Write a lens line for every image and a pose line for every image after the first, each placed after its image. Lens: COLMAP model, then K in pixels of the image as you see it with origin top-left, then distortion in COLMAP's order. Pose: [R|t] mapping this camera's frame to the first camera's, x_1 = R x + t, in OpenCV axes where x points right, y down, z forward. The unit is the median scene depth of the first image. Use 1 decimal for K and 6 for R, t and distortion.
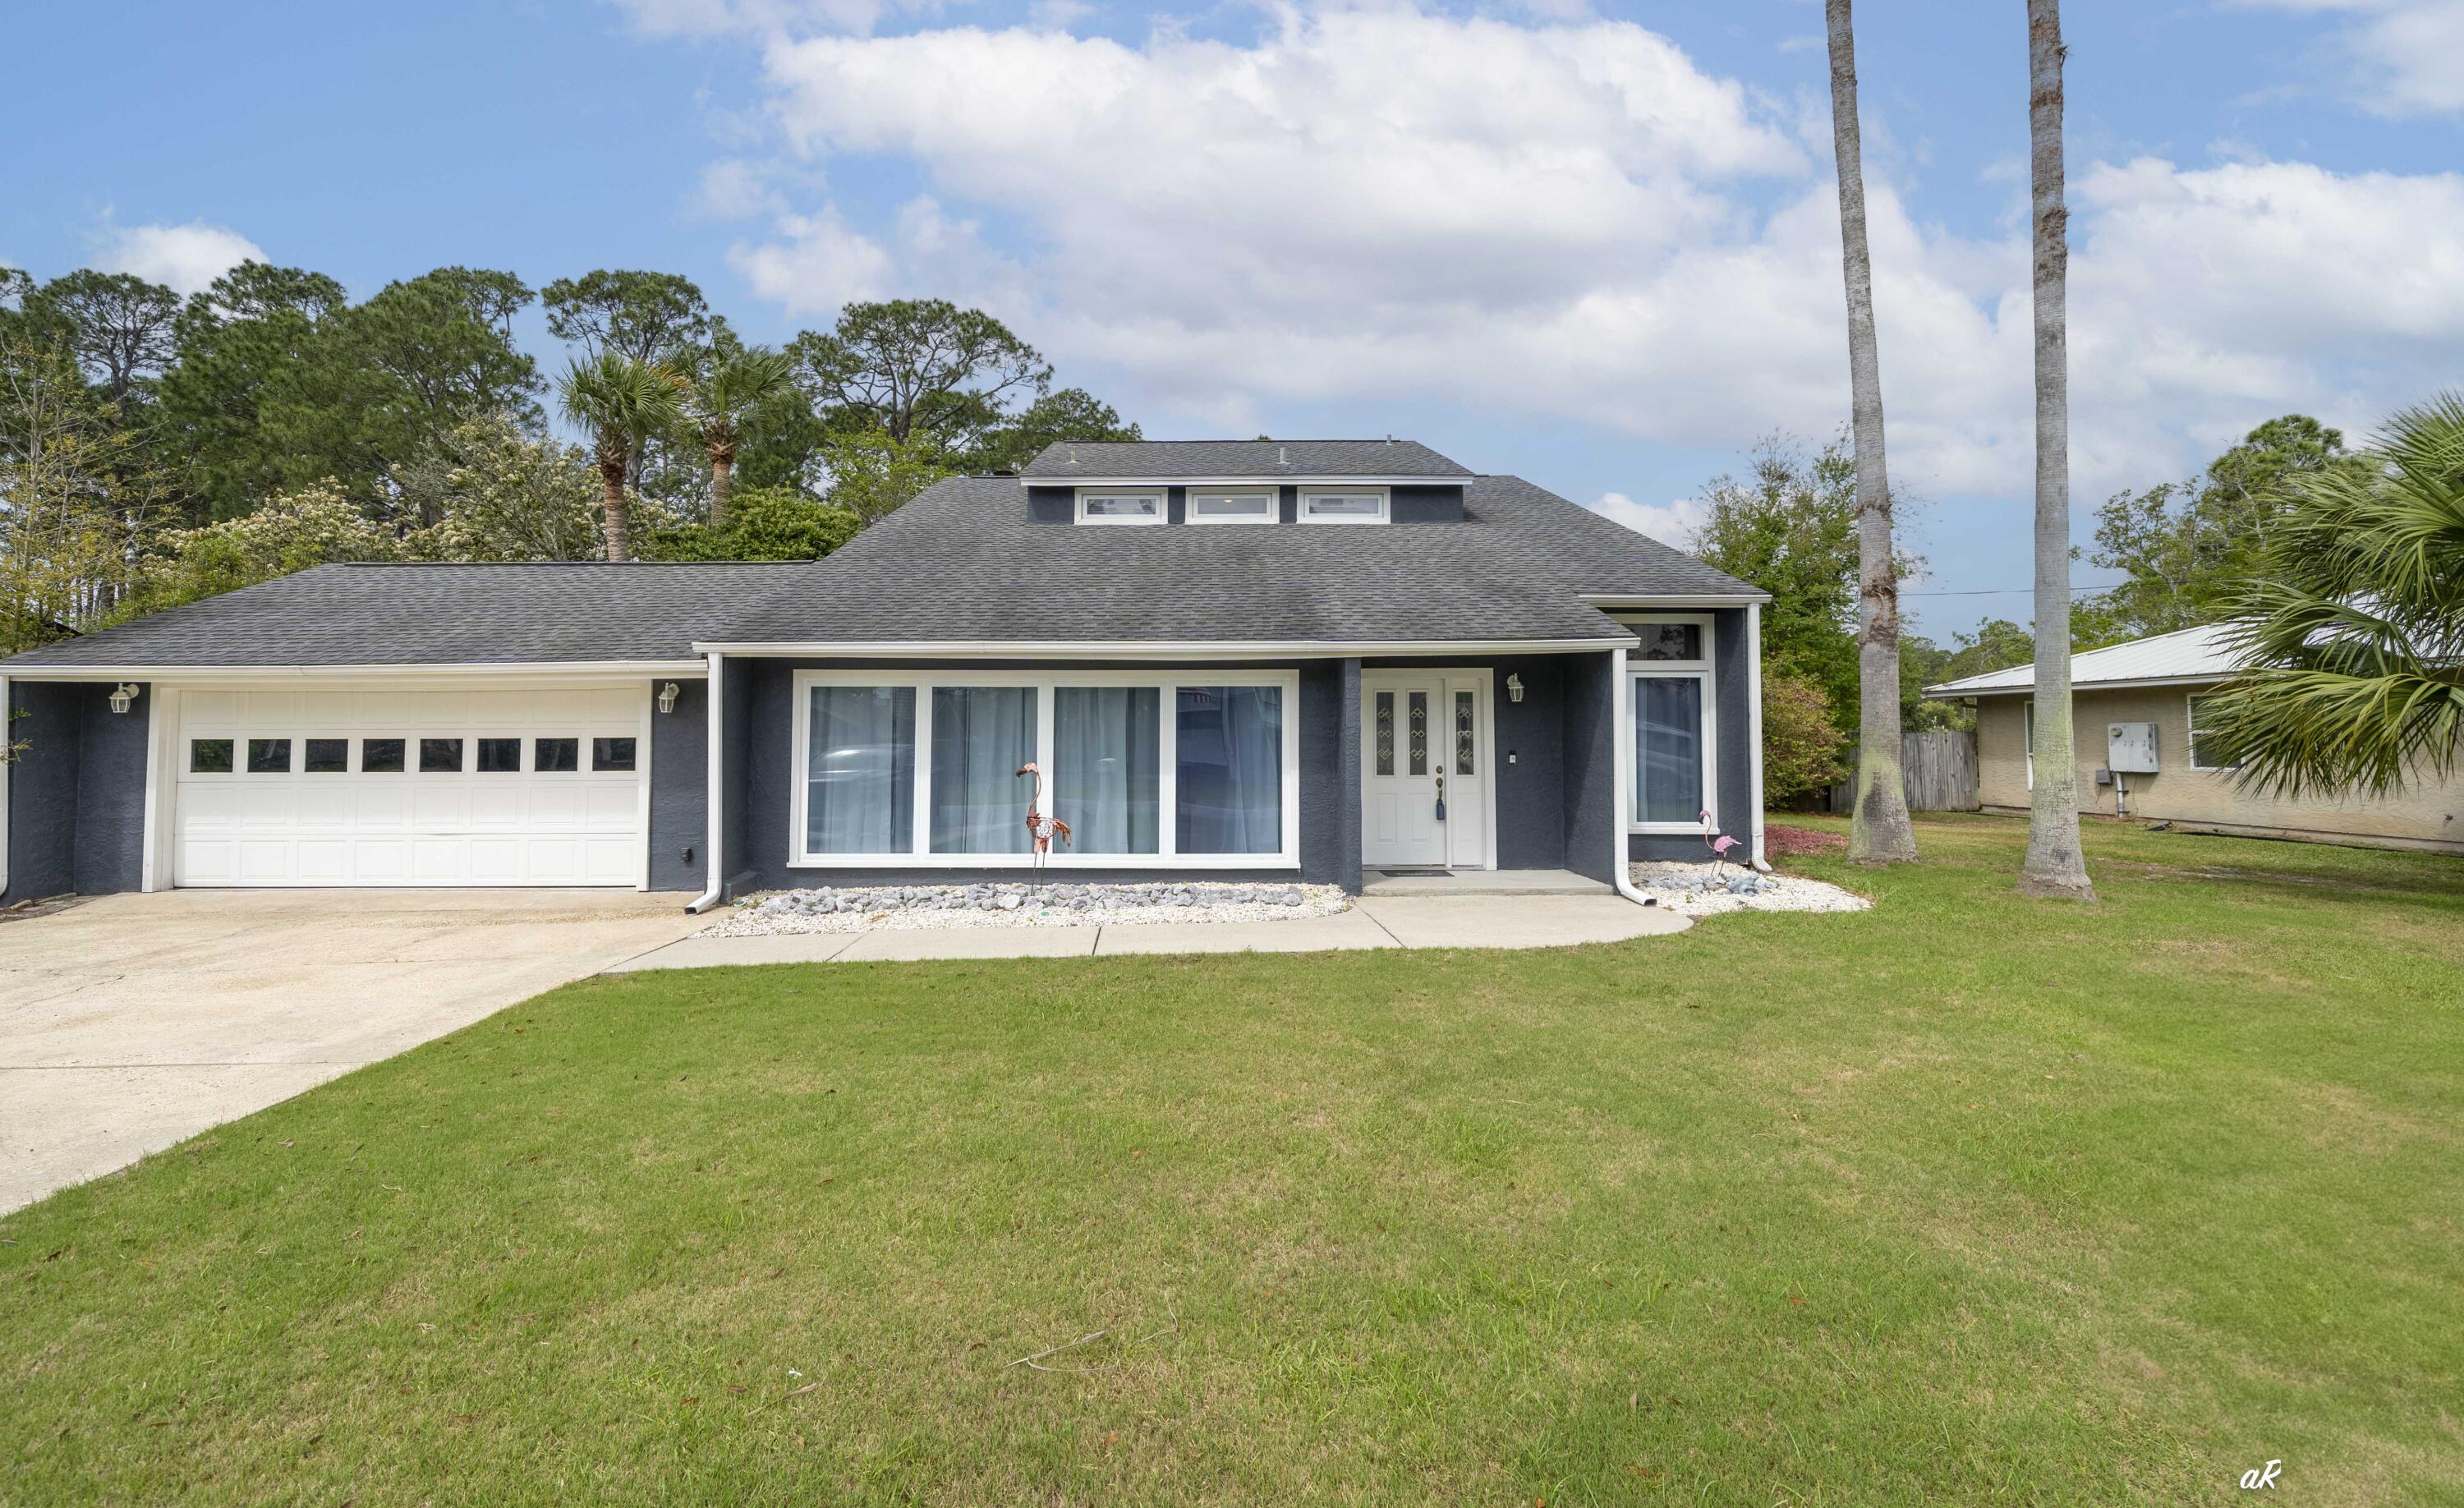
lens RADIAL K [[1003.9, 0, 1248.2], [0, 1003.9, 695.5], [0, 0, 1]] dist [0.000443, 0.000020]
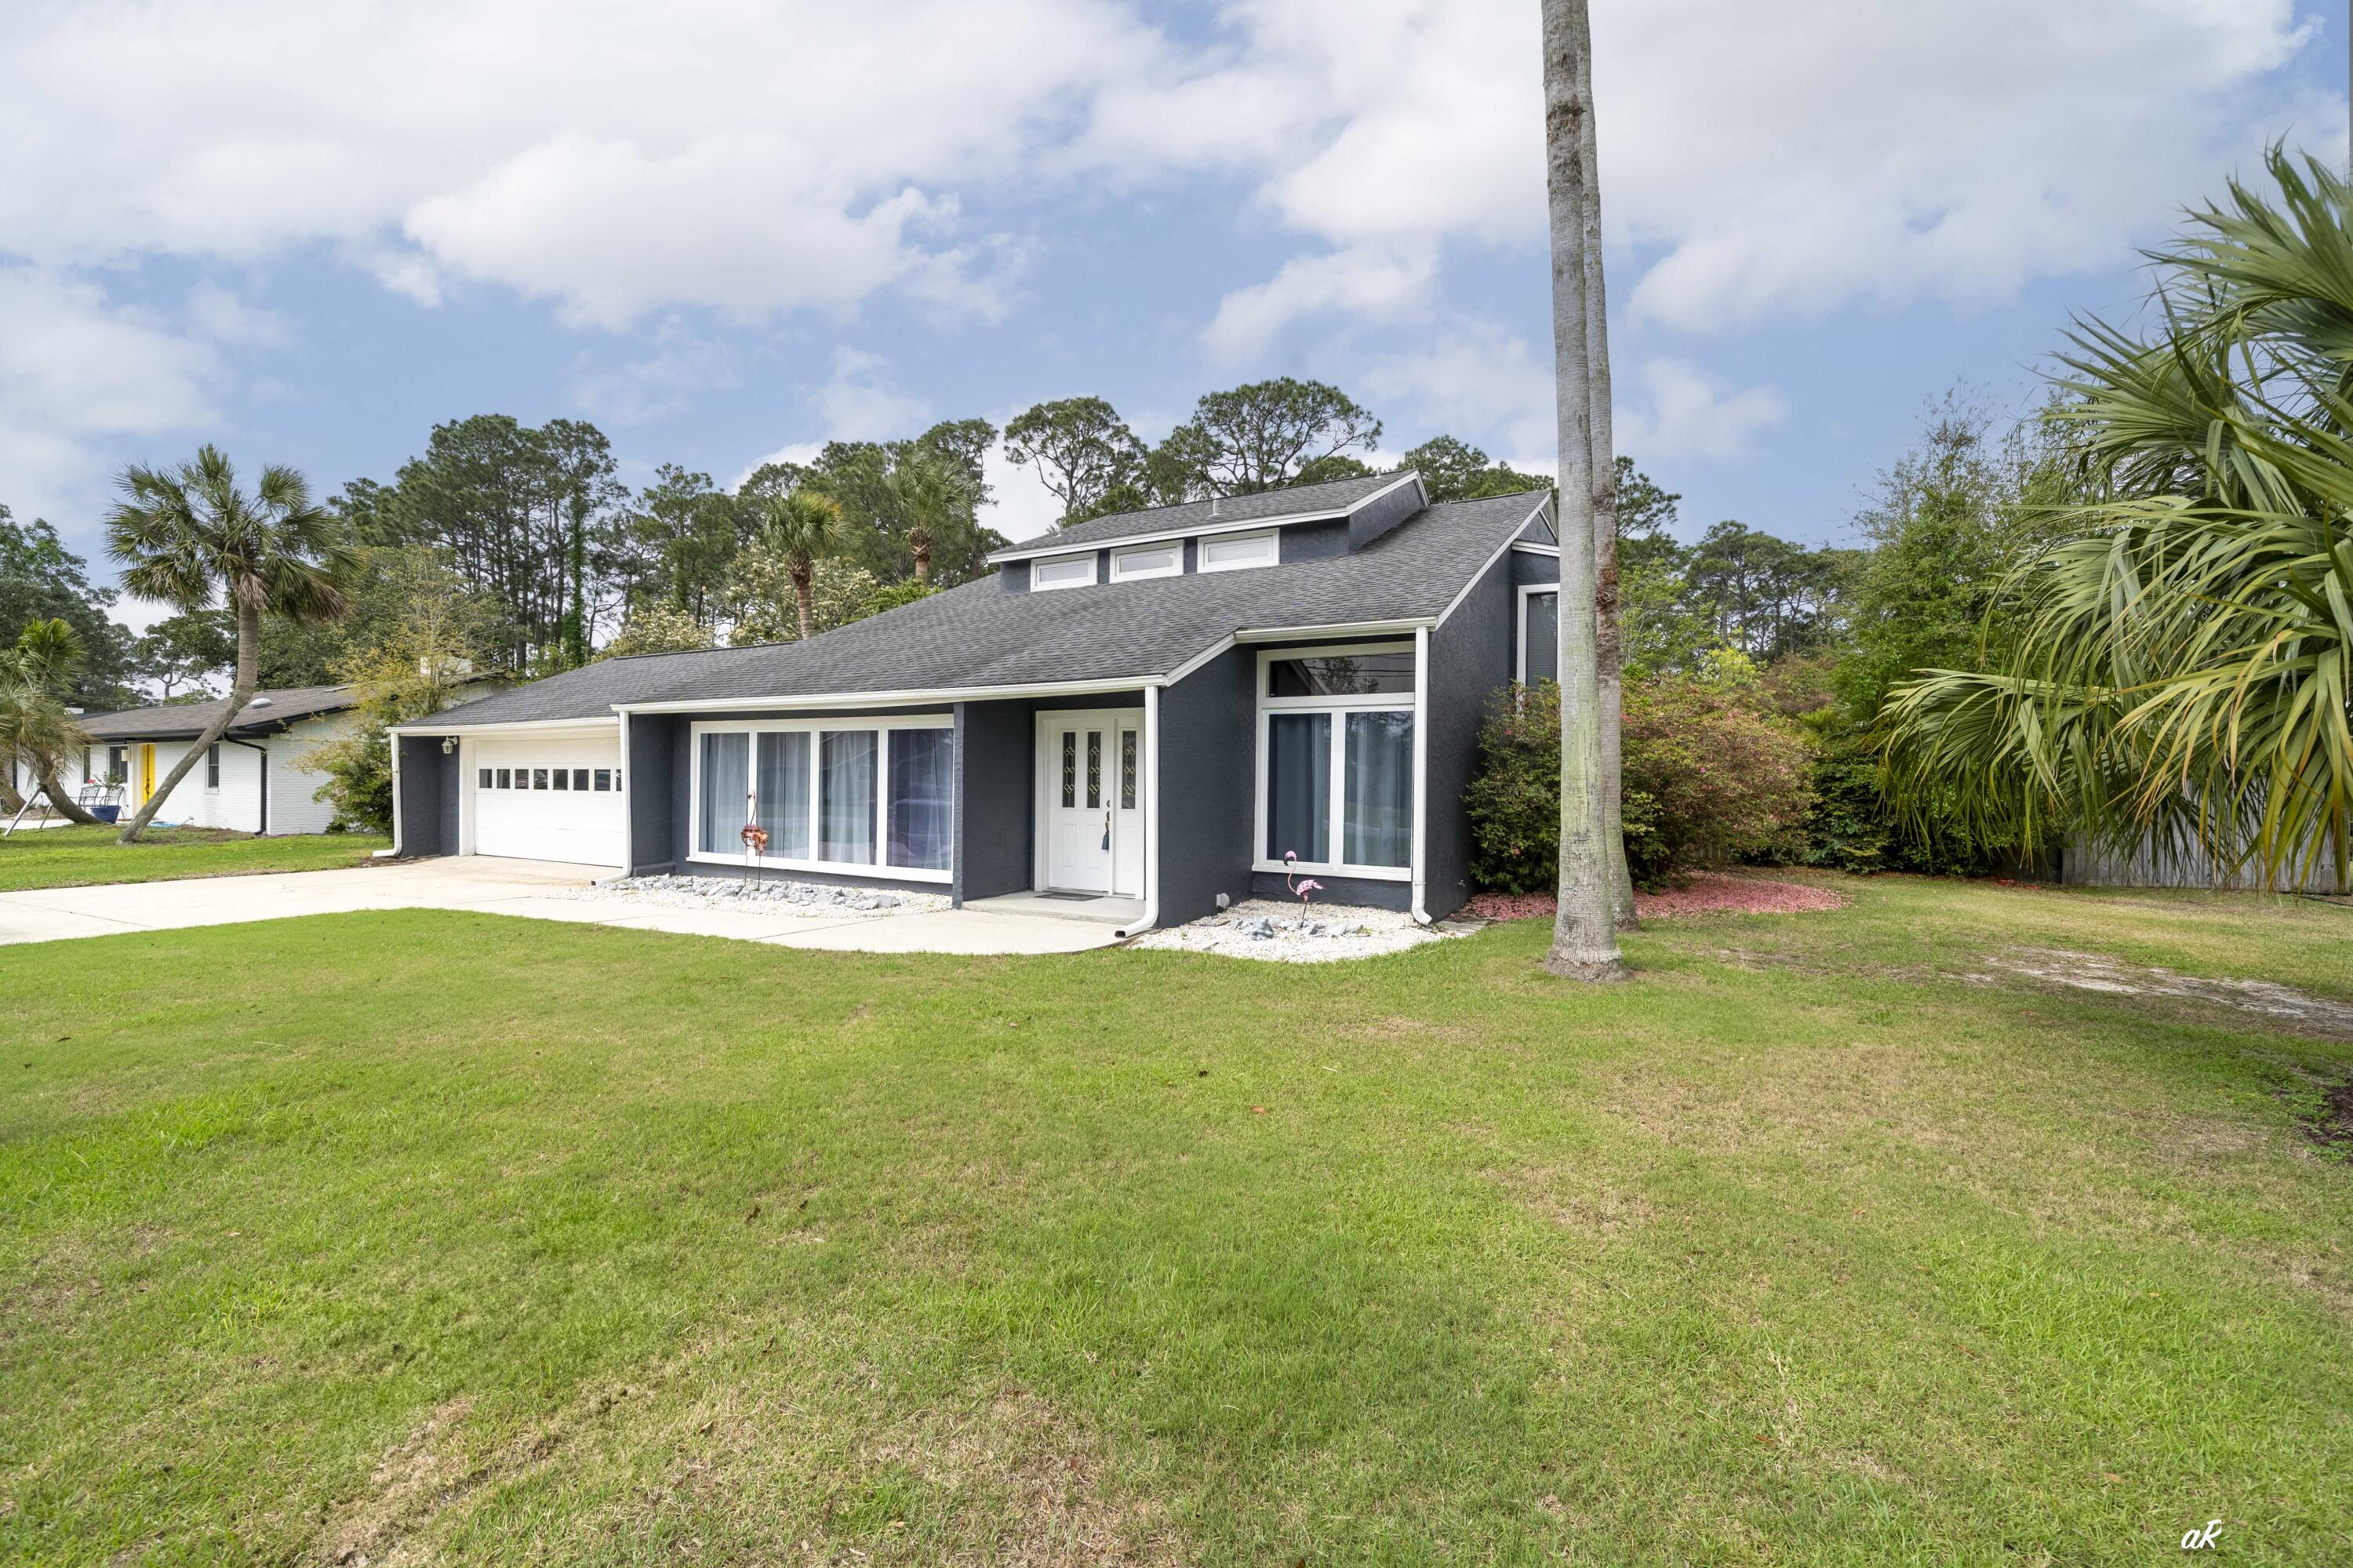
lens RADIAL K [[943.6, 0, 1176.9], [0, 943.6, 779.1], [0, 0, 1]] dist [-0.004166, -0.000020]
pose [[0.879364, 0.010281, -0.476040, 0.725741], [0.011246, 0.999040, 0.042349, 0.006042], [0.476018, -0.042593, 0.878403, 0.151008]]
